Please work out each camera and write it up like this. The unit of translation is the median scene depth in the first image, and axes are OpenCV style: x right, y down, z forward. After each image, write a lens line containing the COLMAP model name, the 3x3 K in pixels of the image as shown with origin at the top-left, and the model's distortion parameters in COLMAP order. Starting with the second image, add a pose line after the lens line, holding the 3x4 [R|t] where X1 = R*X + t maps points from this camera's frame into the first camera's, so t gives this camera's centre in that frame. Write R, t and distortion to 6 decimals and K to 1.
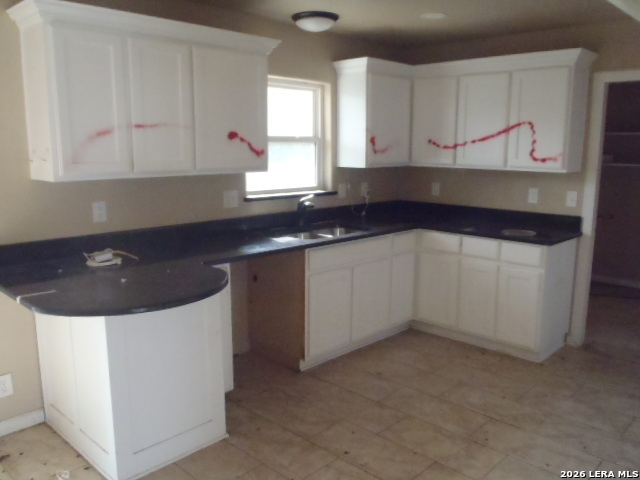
lens RADIAL K [[546.4, 0, 320.0], [0, 546.4, 240.0], [0, 0, 1]] dist [-0.052553, 0.005131]
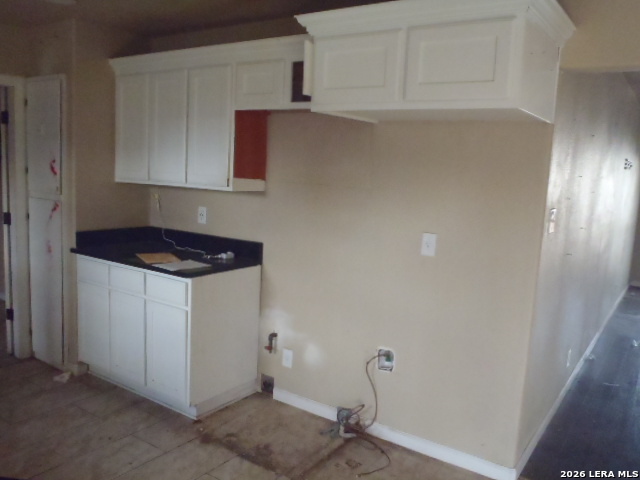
lens RADIAL K [[546.4, 0, 320.0], [0, 546.4, 240.0], [0, 0, 1]] dist [-0.052553, 0.005131]
pose [[-0.158286, -0.153407, 0.975403, -0.381905], [0.126729, 0.976531, 0.174149, -0.090202], [-0.979227, 0.151177, -0.135130, 0.466466]]
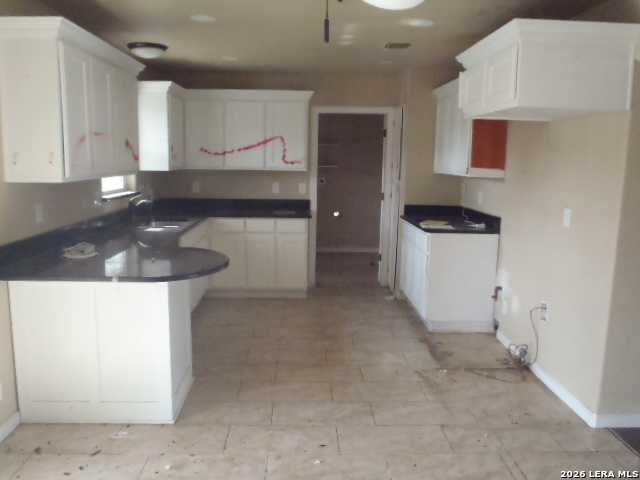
lens RADIAL K [[546.4, 0, 320.0], [0, 546.4, 240.0], [0, 0, 1]] dist [-0.052553, 0.005131]
pose [[0.695694, -0.103668, 0.710819, -0.600244], [0.112996, 0.993006, 0.034232, 0.019960], [-0.709395, 0.056505, 0.702542, -0.093252]]
